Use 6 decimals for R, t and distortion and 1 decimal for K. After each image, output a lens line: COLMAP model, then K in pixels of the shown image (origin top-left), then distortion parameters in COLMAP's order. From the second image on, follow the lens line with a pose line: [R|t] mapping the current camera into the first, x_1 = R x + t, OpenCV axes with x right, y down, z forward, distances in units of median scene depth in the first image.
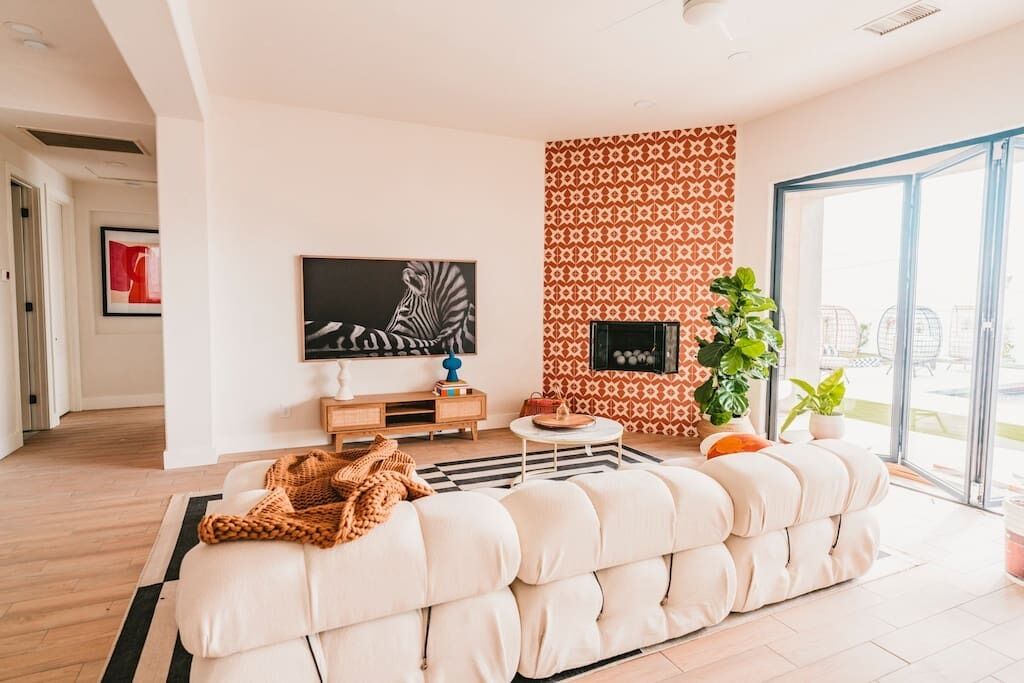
lens RADIAL K [[552.6, 0, 512.2], [0, 552.6, 339.6], [0, 0, 1]] dist [-0.006722, 0.003097]
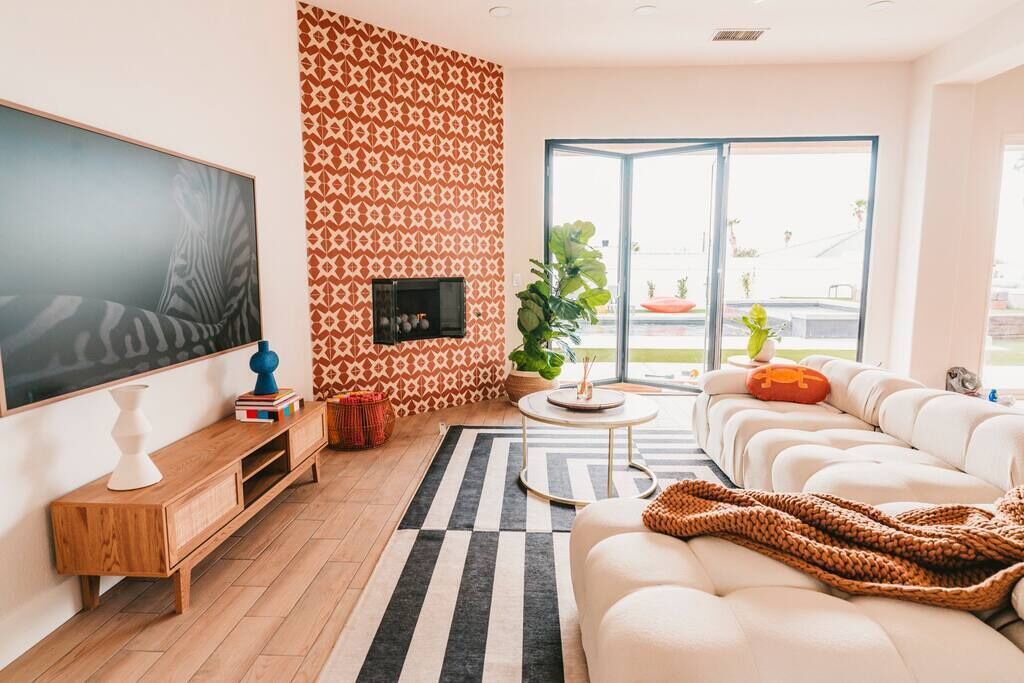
lens RADIAL K [[574.3, 0, 511.1], [0, 574.3, 341.8], [0, 0, 1]] dist [-0.008662, 0.004777]
pose [[0.460883, -0.120686, 0.879217, -0.480795], [0.058619, 0.992686, 0.105534, -0.021604], [-0.885523, 0.002900, 0.464587, 0.498051]]
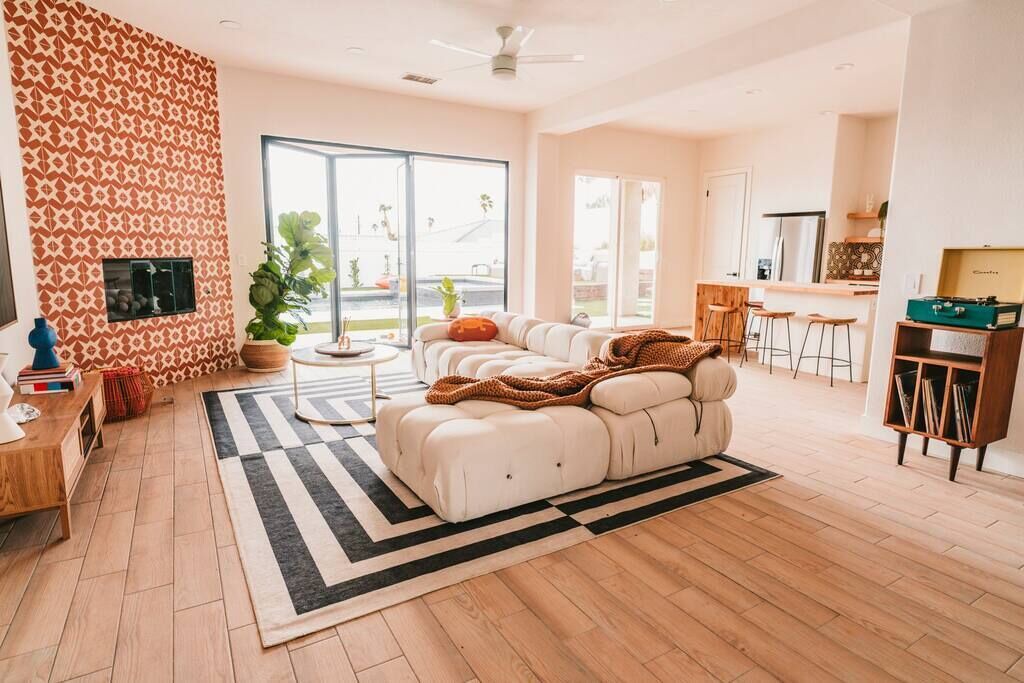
lens RADIAL K [[552.6, 0, 510.7], [0, 552.6, 340.3], [0, 0, 1]] dist [-0.006722, 0.003097]
pose [[-0.107350, -0.166970, 0.980101, -0.702556], [0.048113, 0.983770, 0.172865, -0.028979], [-0.993057, 0.065712, -0.097574, 0.551042]]
